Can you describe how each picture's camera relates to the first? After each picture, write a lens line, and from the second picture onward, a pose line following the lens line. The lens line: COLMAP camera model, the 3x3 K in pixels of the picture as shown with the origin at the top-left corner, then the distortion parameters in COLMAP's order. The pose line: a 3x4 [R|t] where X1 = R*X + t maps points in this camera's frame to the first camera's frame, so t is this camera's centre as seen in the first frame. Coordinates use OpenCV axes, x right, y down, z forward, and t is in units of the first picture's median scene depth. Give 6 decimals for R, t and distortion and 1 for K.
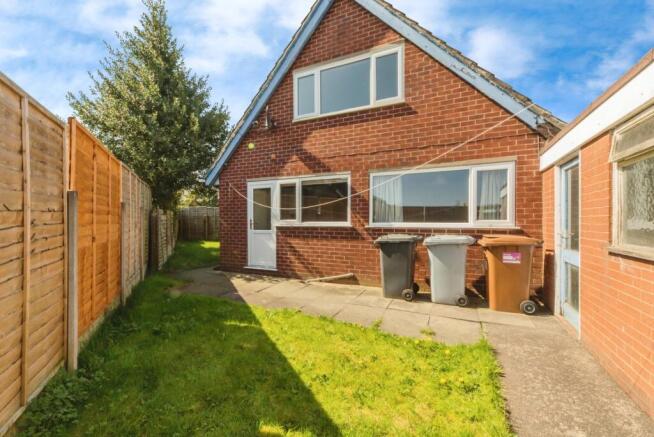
lens RADIAL K [[268.7, 0, 328.2], [0, 268.7, 221.0], [0, 0, 1]] dist [0.000957, 0.000066]
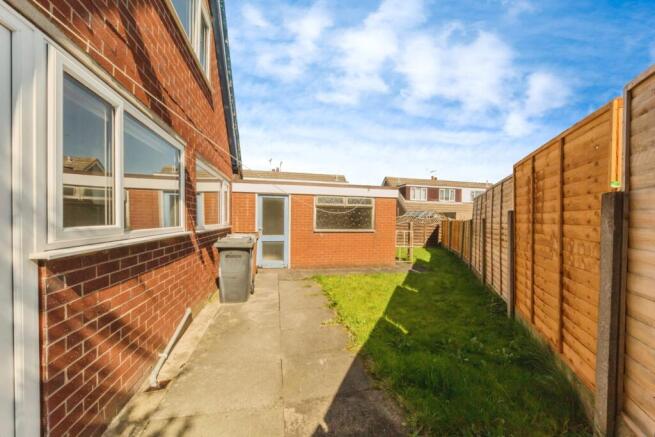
lens RADIAL K [[235.6, 0, 324.6], [0, 235.6, 220.9], [0, 0, 1]] dist [-0.002674, -0.000120]
pose [[-0.609151, -0.010824, 0.792981, -0.497769], [-0.009598, 0.999934, 0.006276, -0.013467], [-0.792996, -0.003788, -0.609214, 1.002912]]
